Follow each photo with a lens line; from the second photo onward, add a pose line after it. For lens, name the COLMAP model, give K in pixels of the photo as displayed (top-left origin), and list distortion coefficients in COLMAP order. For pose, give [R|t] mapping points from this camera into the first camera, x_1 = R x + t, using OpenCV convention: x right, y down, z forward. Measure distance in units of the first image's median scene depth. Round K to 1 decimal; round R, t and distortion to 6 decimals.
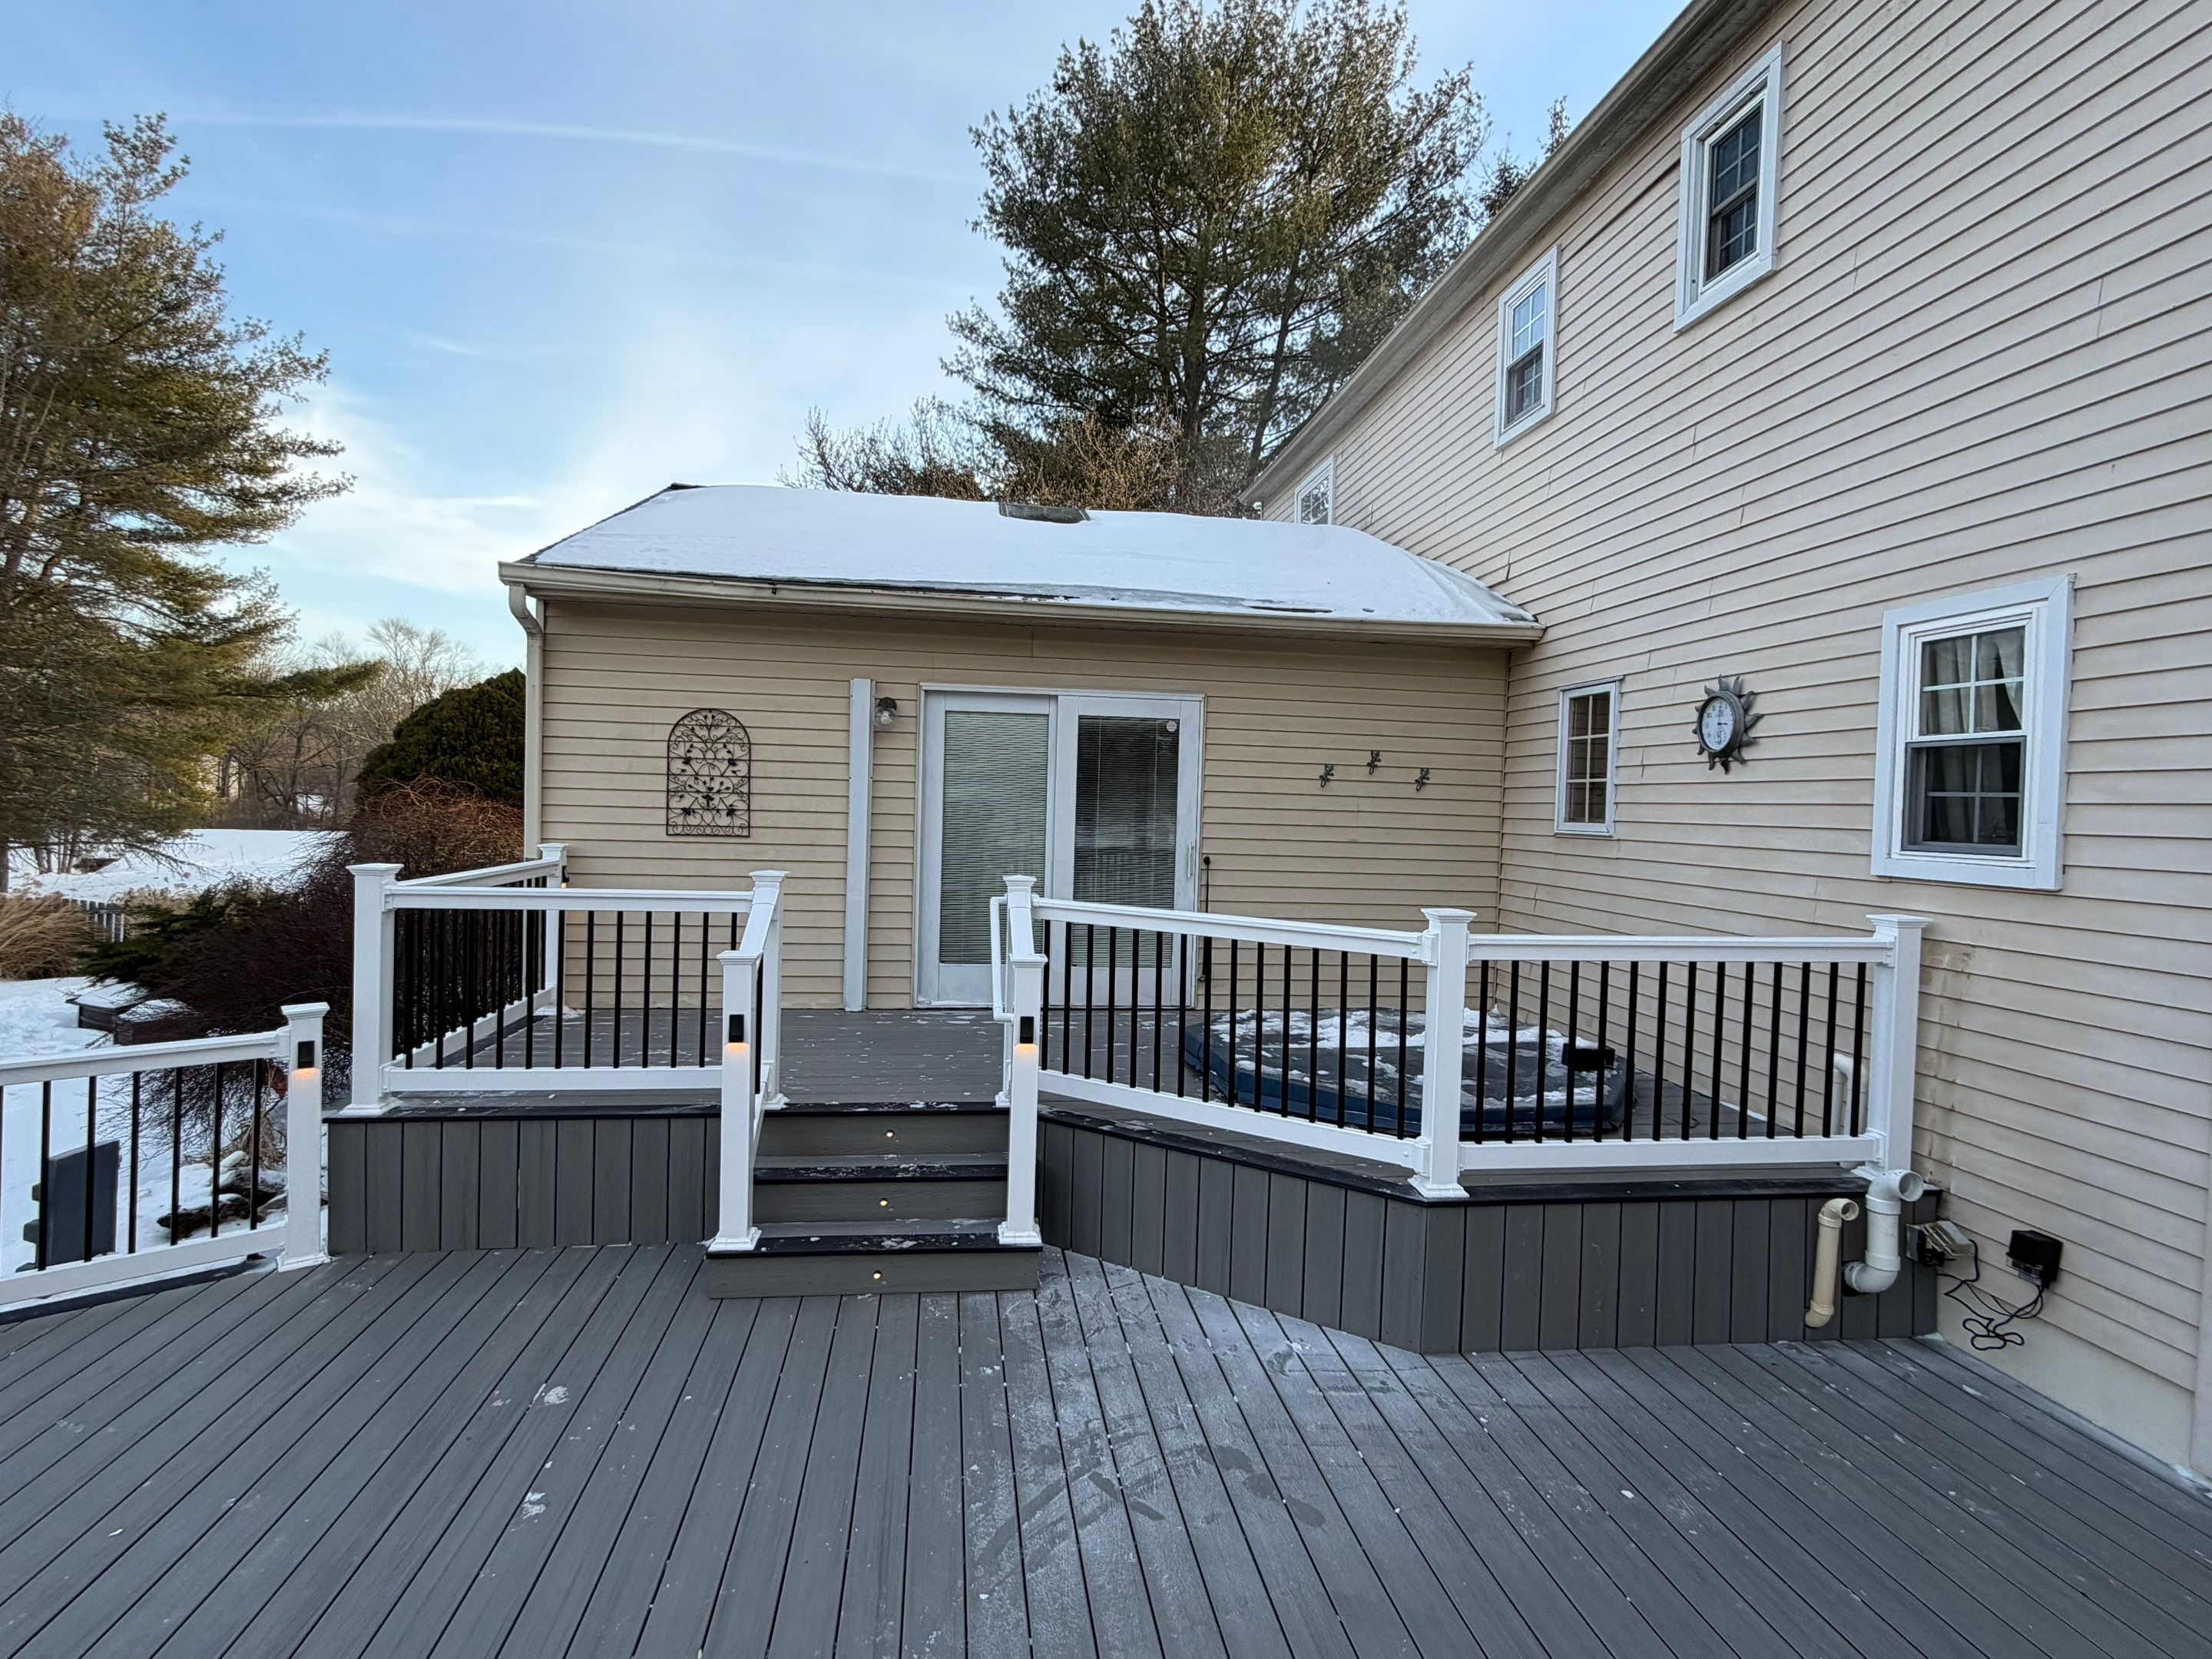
lens RADIAL K [[1079.1, 0, 1105.0], [0, 1079.1, 829.1], [0, 0, 1]] dist [0.003892, -0.000220]
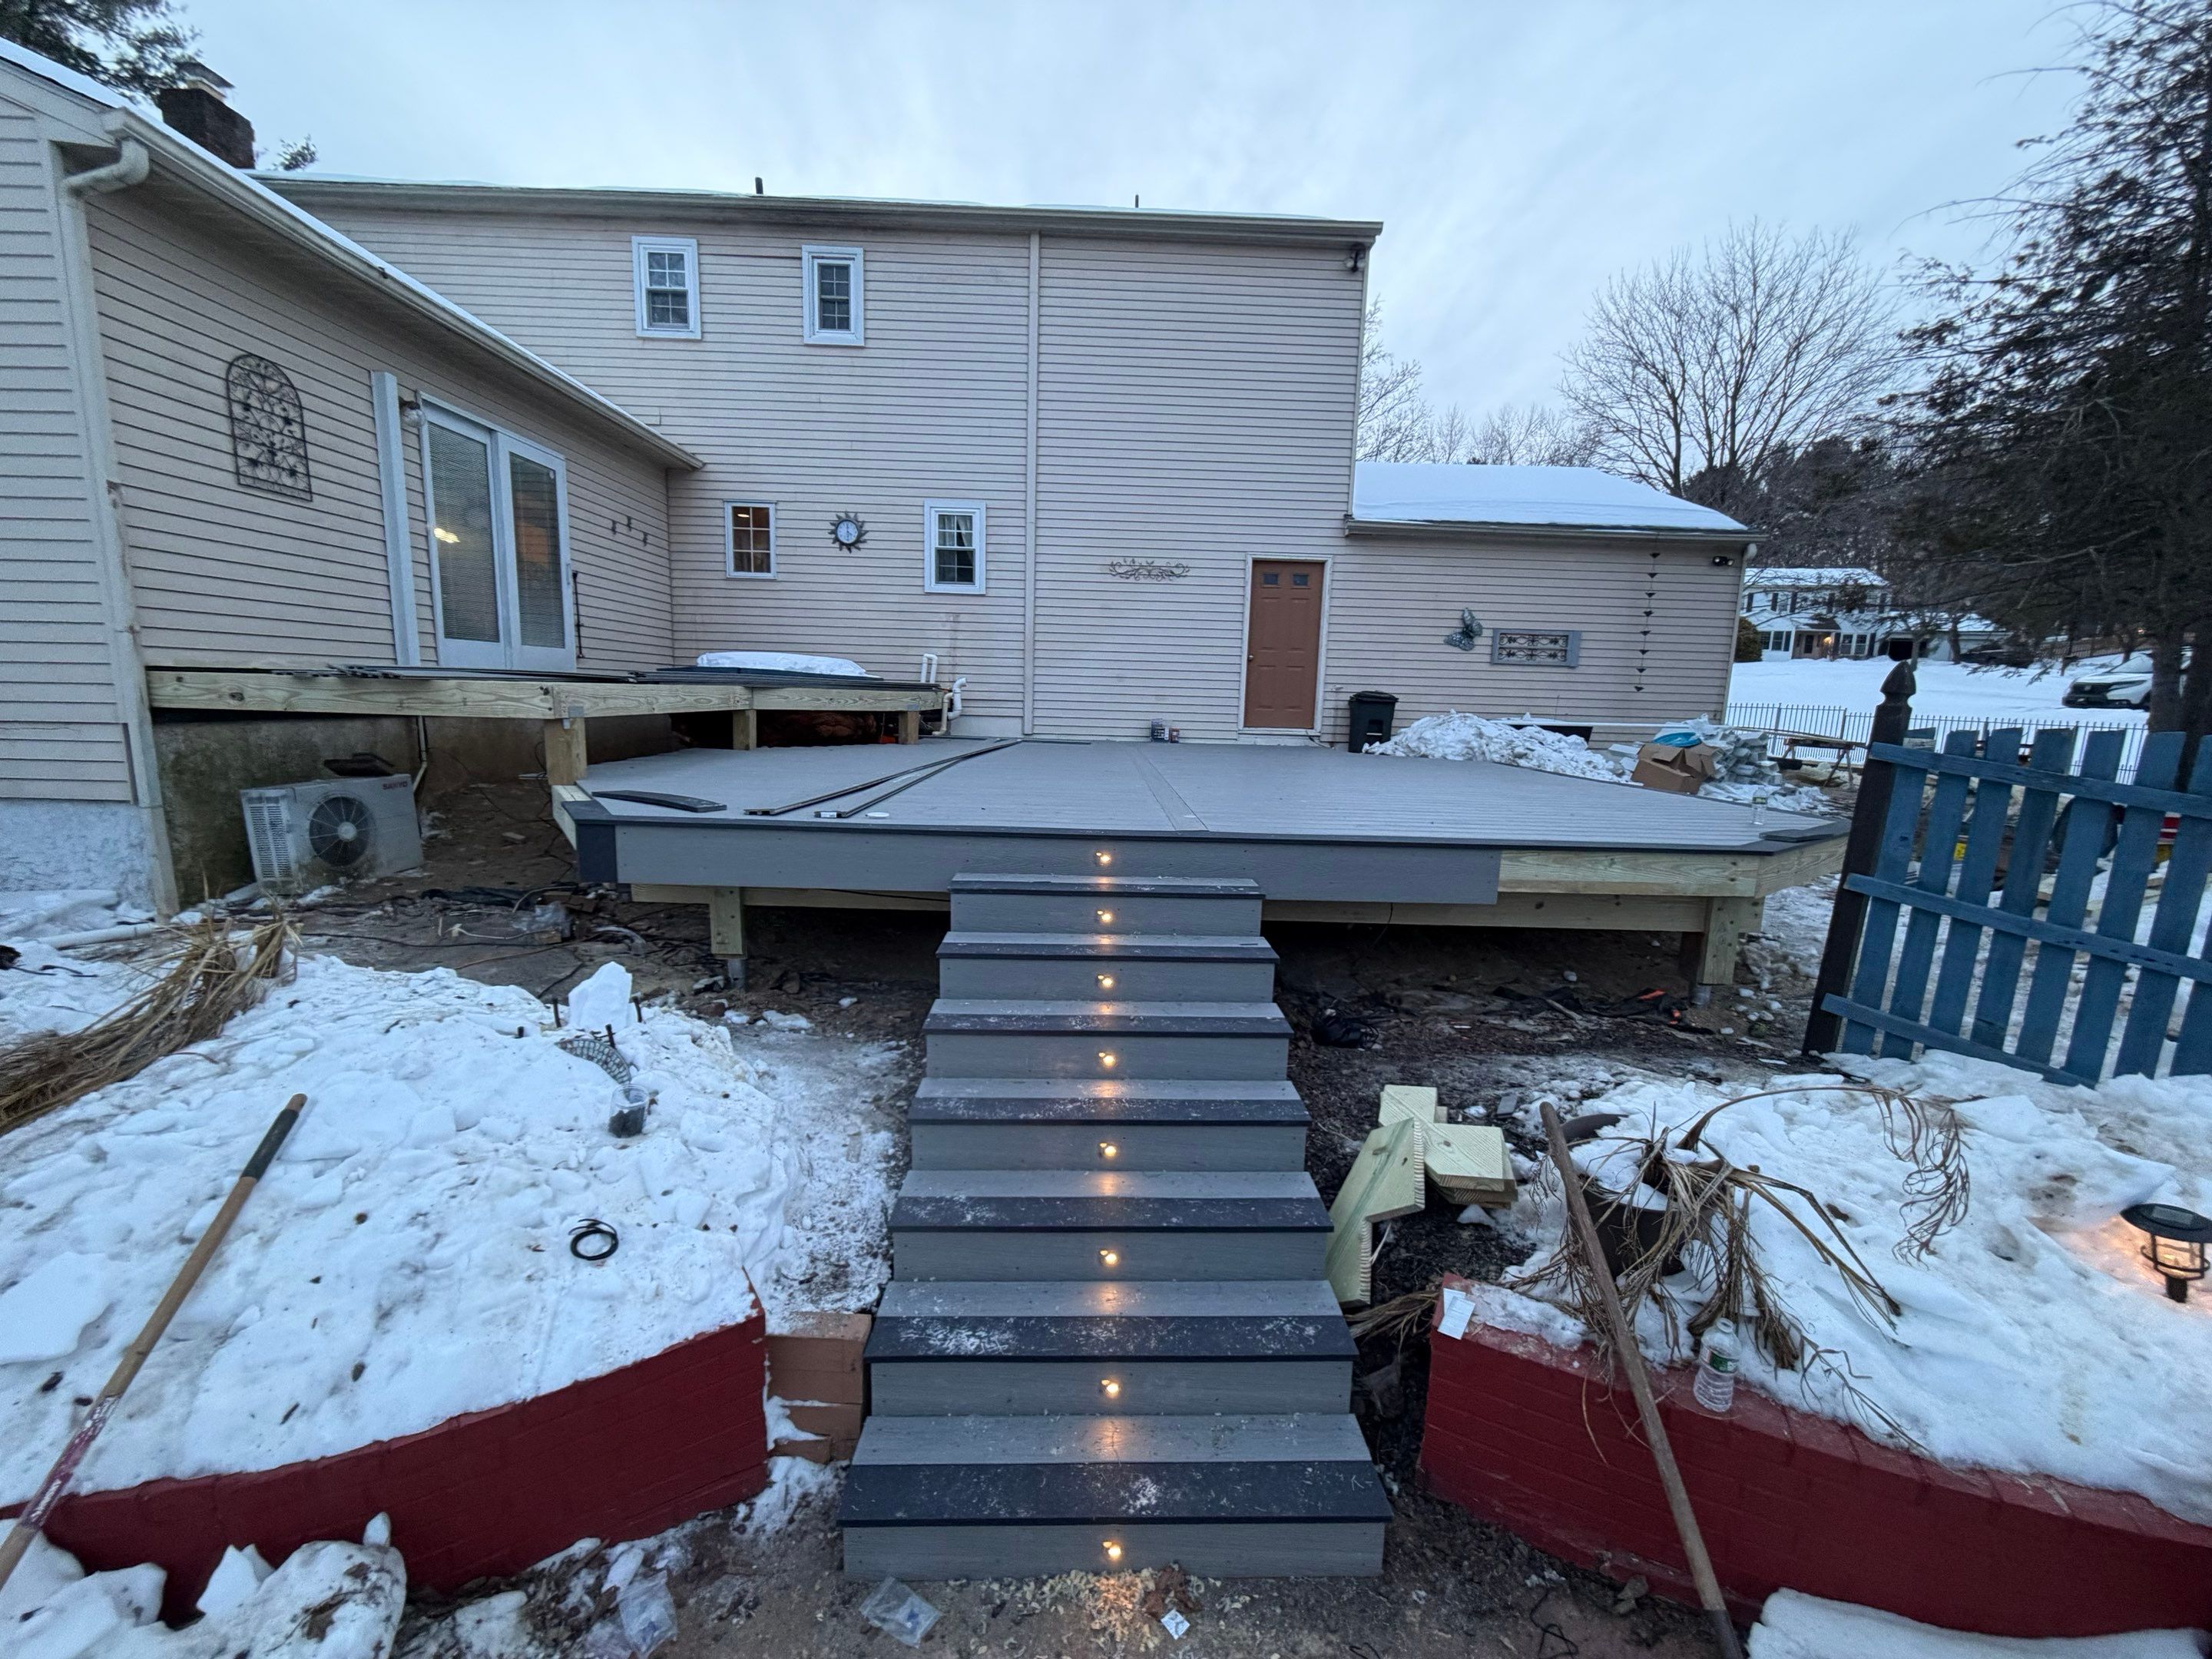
lens RADIAL K [[881.7, 0, 1110.3], [0, 881.7, 831.7], [0, 0, 1]] dist [0.001044, -0.000863]
pose [[0.108913, -0.178843, 0.977831, -1.133756], [-0.002564, 0.983629, 0.180189, 0.164907], [-0.994048, -0.022133, 0.106671, 0.138165]]
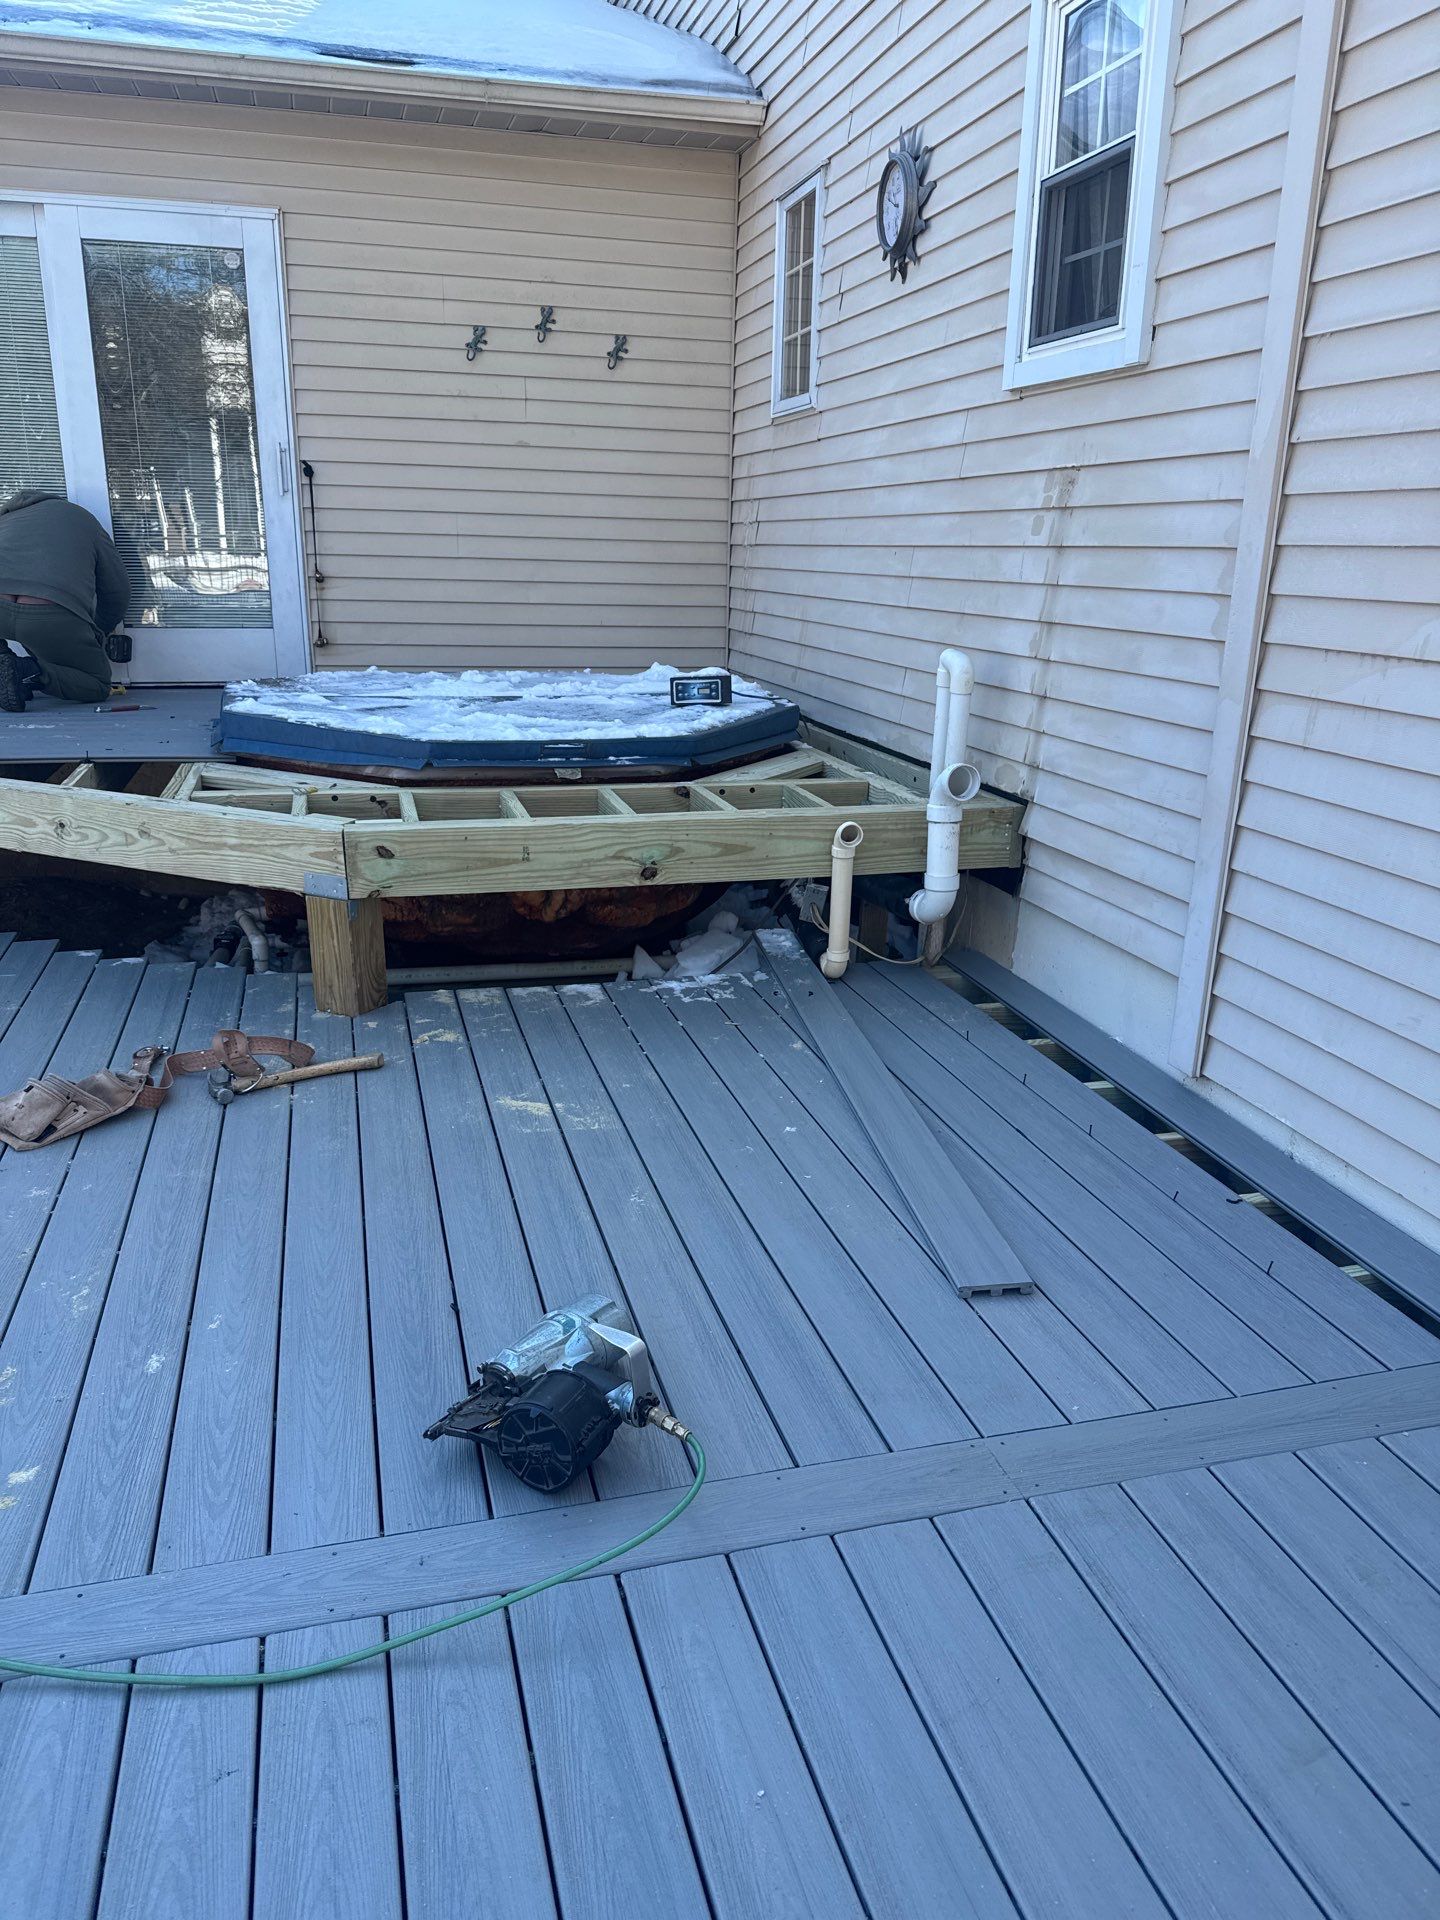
lens RADIAL K [[1349.4, 0, 717.5], [0, 1349.4, 956.1], [0, 0, 1]] dist [0.066390, -0.079836]
pose [[0.991439, -0.050580, 0.120372, 0.250482], [0.015814, 0.961648, 0.273830, 0.100431], [-0.129606, -0.269582, 0.954216, 0.023637]]
